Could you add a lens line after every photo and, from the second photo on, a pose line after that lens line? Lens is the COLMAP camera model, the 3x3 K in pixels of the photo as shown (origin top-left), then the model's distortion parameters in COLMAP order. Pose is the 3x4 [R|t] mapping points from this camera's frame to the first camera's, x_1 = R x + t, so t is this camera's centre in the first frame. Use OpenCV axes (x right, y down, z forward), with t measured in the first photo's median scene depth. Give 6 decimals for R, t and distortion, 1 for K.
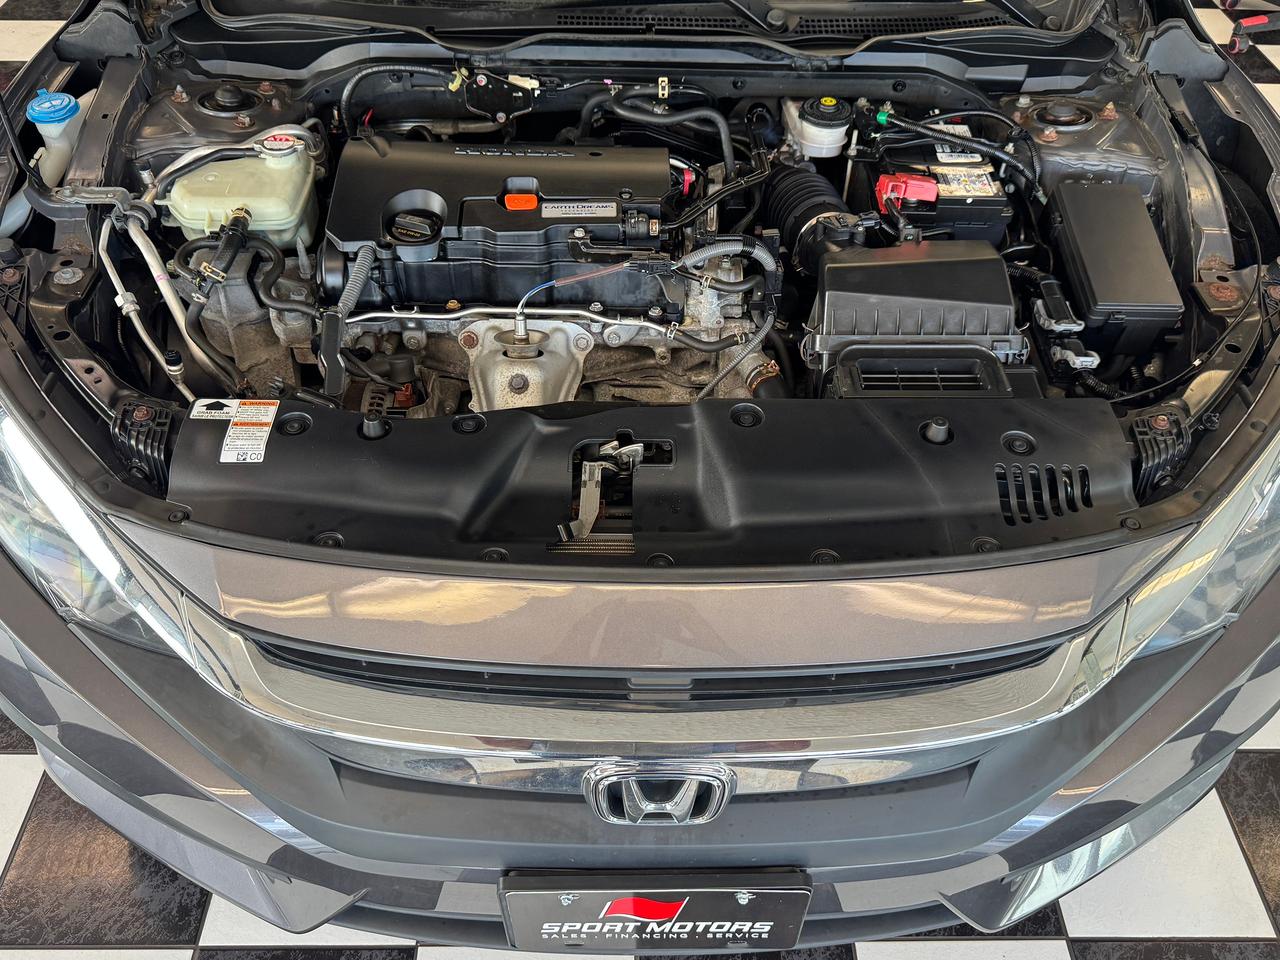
lens RADIAL K [[1068.1, 0, 640.4], [0, 1068.1, 481.5], [0, 0, 1]] dist [-0.018211, -0.003578]
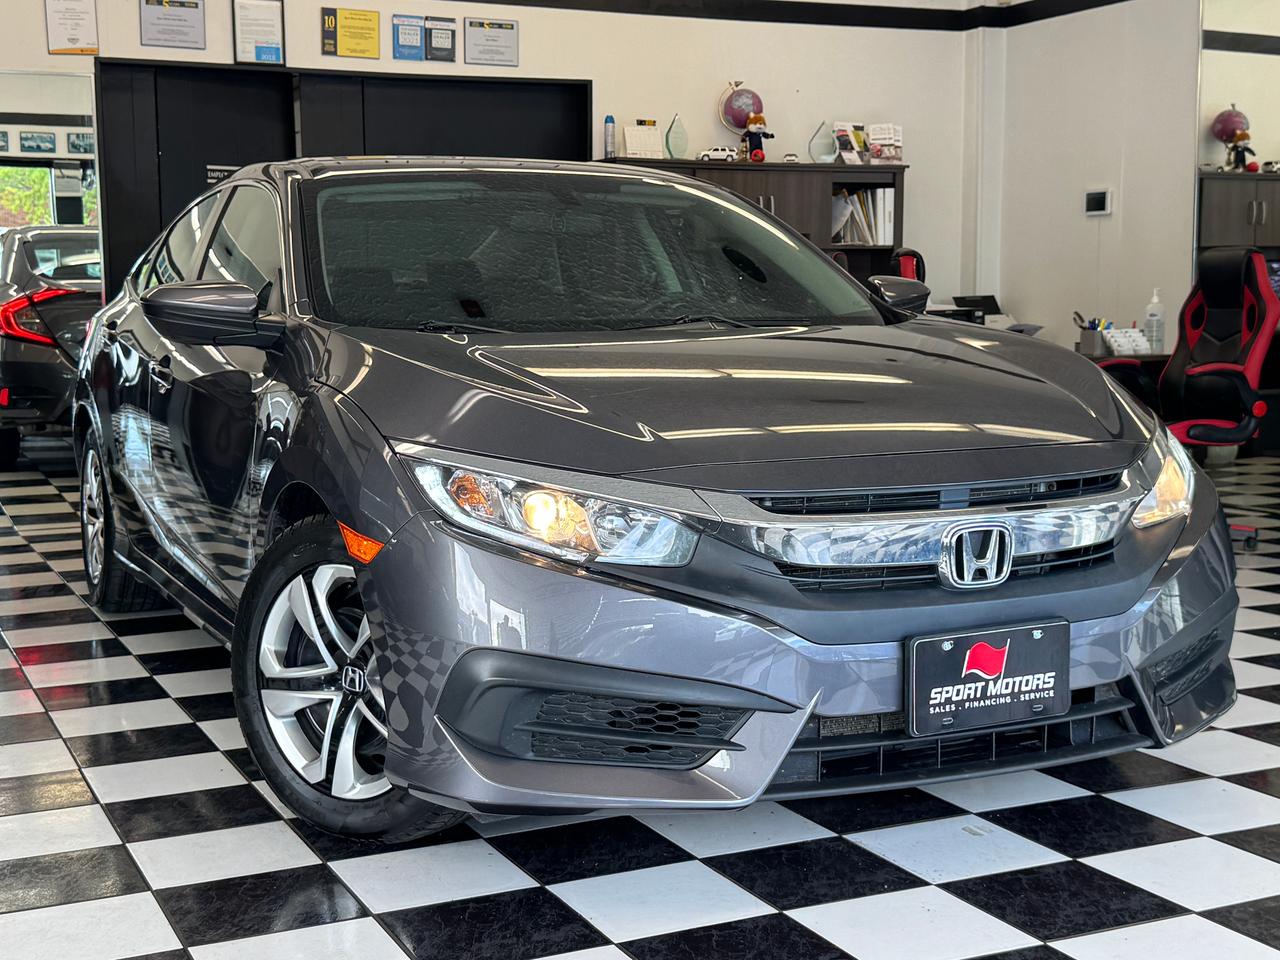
lens RADIAL K [[1756.8, 0, 640.1], [0, 1756.8, 480.5], [0, 0, 1]] dist [-0.043569, 0.000000]
pose [[0.901788, -0.078521, 0.424985, -1.464458], [0.324568, 0.772354, -0.546008, 1.383799], [-0.285366, 0.630320, 0.721985, -0.828218]]
